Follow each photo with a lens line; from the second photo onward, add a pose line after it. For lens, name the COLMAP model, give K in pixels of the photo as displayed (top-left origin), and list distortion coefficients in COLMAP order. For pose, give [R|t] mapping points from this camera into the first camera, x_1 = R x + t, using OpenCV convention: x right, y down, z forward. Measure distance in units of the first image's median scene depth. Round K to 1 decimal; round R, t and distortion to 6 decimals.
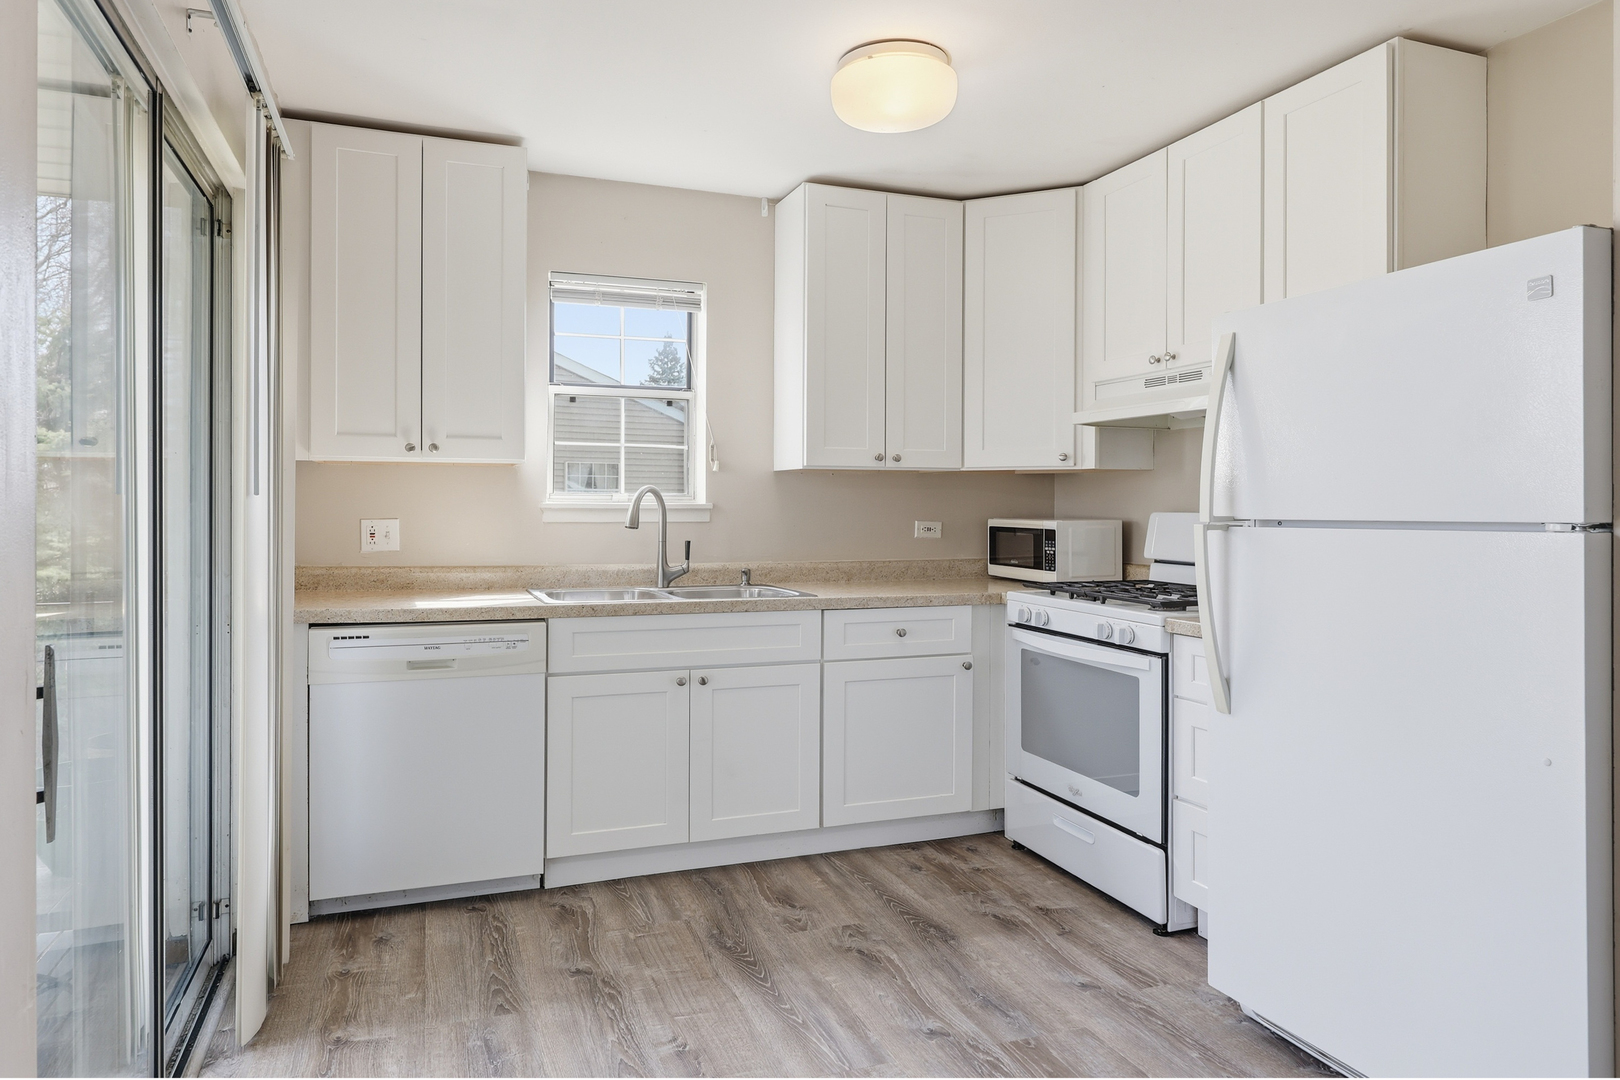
lens RADIAL K [[852.2, 0, 809.3], [0, 852.2, 517.7], [0, 0, 1]] dist [0.000561, 0.000366]
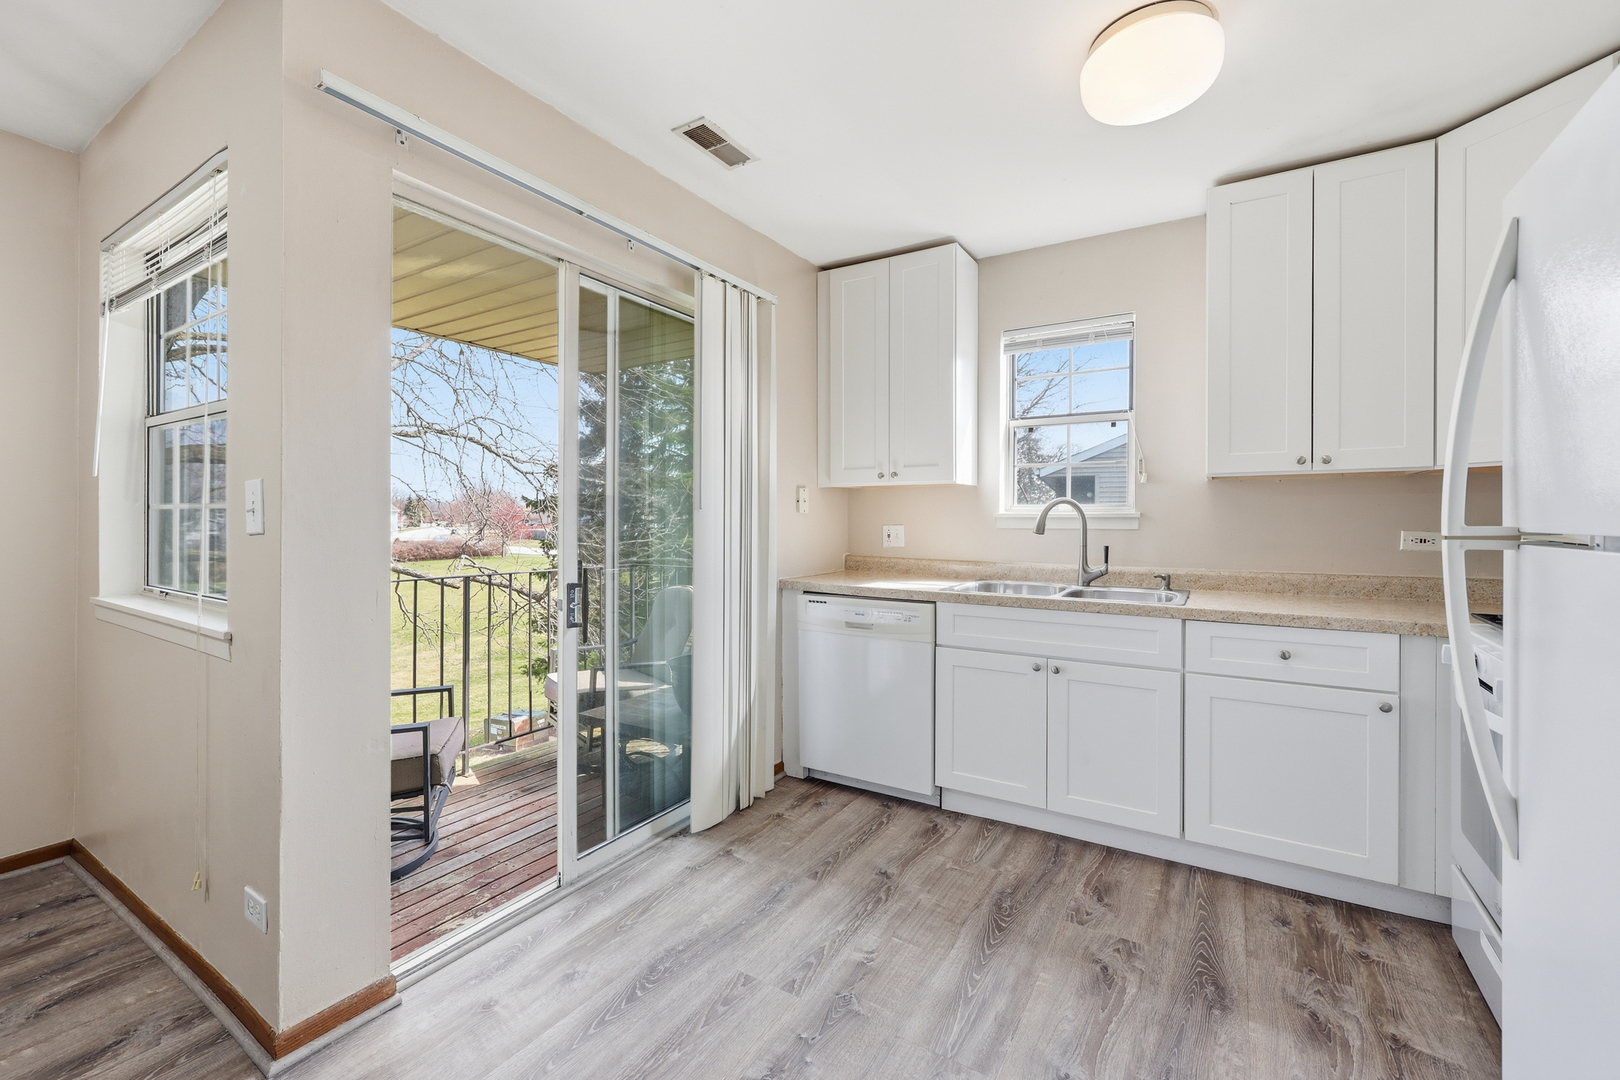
lens RADIAL K [[624.7, 0, 748.8], [0, 624.7, 525.4], [0, 0, 1]] dist [-0.001630, 0.000165]
pose [[0.688207, 0.006887, -0.725481, 0.198244], [-0.006008, 0.999975, 0.003793, -0.000543], [0.725489, 0.001748, 0.688231, 0.139951]]
